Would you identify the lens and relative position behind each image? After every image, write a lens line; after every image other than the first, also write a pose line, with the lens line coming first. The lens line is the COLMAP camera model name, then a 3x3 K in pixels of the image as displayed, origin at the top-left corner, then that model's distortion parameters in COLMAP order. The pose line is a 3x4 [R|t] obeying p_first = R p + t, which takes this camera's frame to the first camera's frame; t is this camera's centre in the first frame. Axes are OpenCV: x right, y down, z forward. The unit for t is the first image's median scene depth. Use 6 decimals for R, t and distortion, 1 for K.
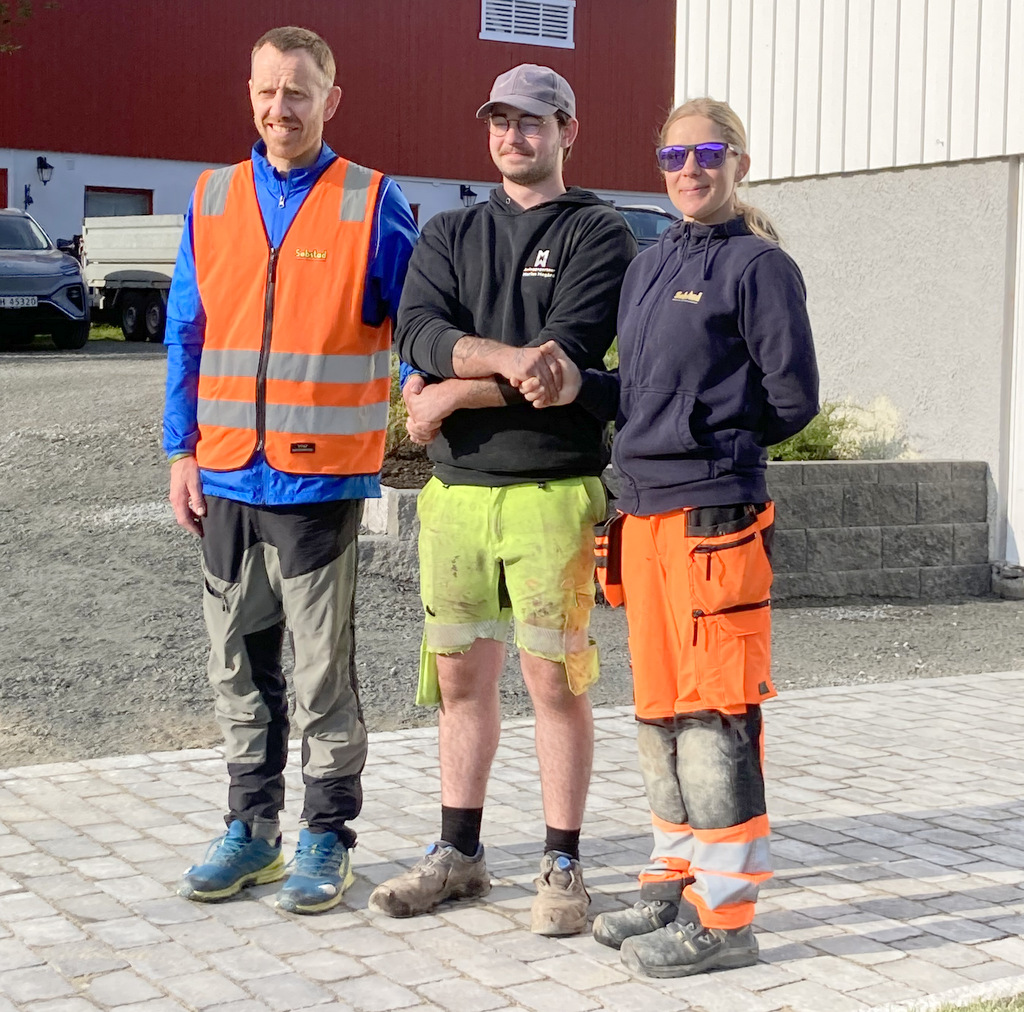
lens RADIAL K [[2210.7, 0, 512.9], [0, 2210.7, 507.3], [0, 0, 1]] dist [0.110138, 0.000000]
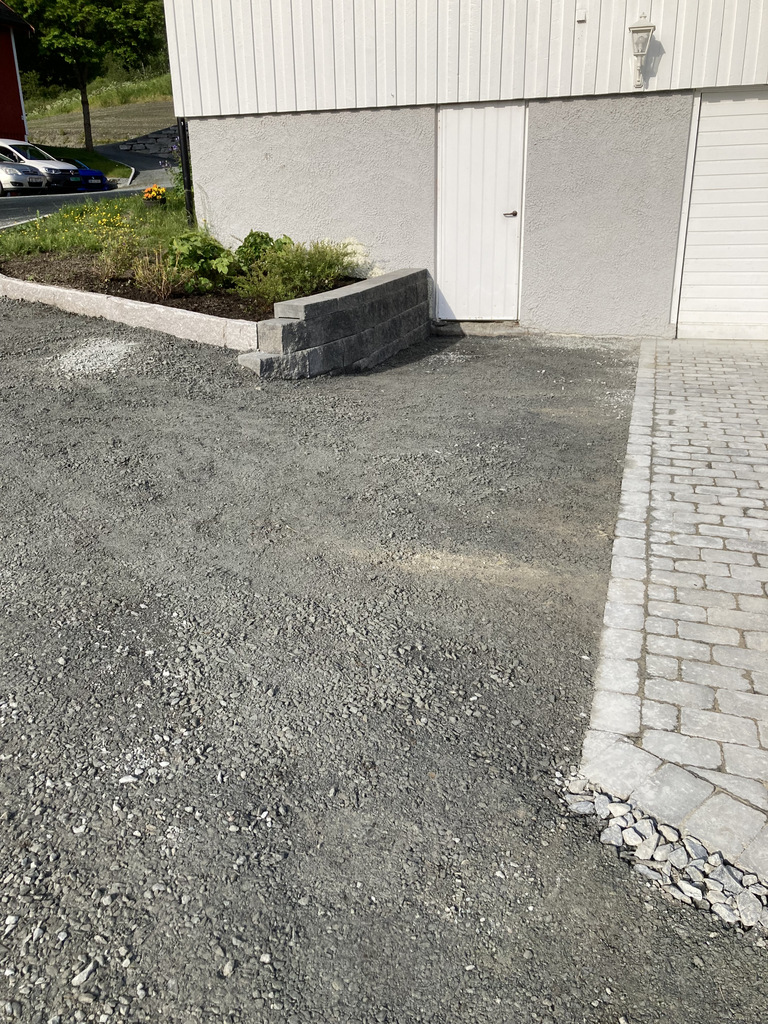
lens RADIAL K [[843.1, 0, 379.0], [0, 843.1, 508.2], [0, 0, 1]] dist [0.026972, -0.022161]
pose [[0.746868, -0.258727, 0.612575, -0.361333], [0.076736, 0.948583, 0.307086, -0.055488], [-0.660530, -0.182346, 0.728320, 0.439014]]
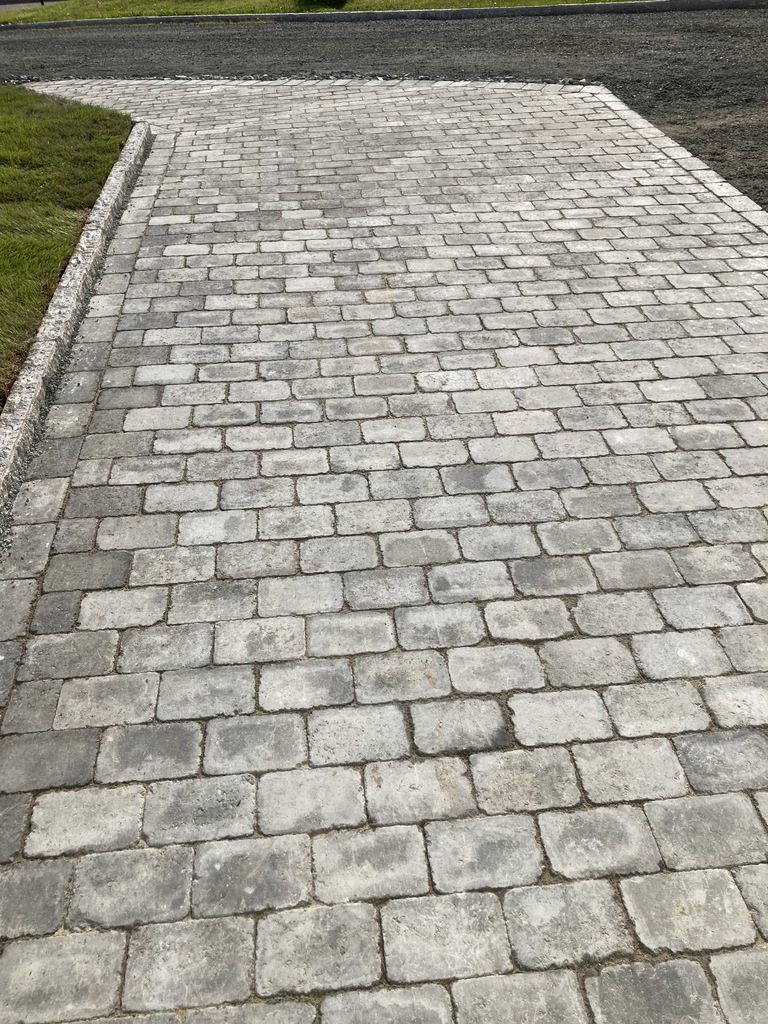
lens RADIAL K [[843.1, 0, 394.2], [0, 843.1, 511.0], [0, 0, 1]] dist [0.026972, -0.022161]
pose [[-0.404534, 0.568488, -0.716362, 0.387571], [-0.069699, 0.761874, 0.643964, -0.063798], [0.911863, 0.310435, -0.268581, 0.652868]]
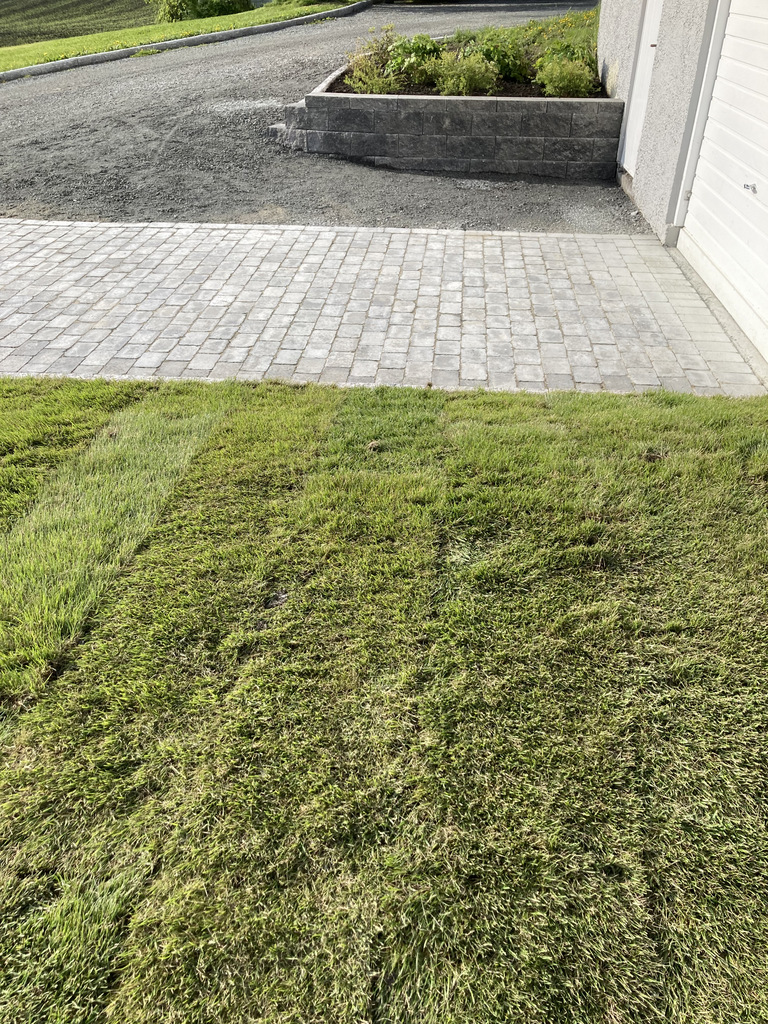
lens RADIAL K [[843.1, 0, 359.9], [0, 843.1, 493.1], [0, 0, 1]] dist [0.026972, -0.022161]
pose [[0.807406, 0.303883, -0.505717, 0.506618], [-0.038001, 0.882159, 0.469415, -0.058930], [0.588771, -0.359791, 0.723809, 0.251013]]
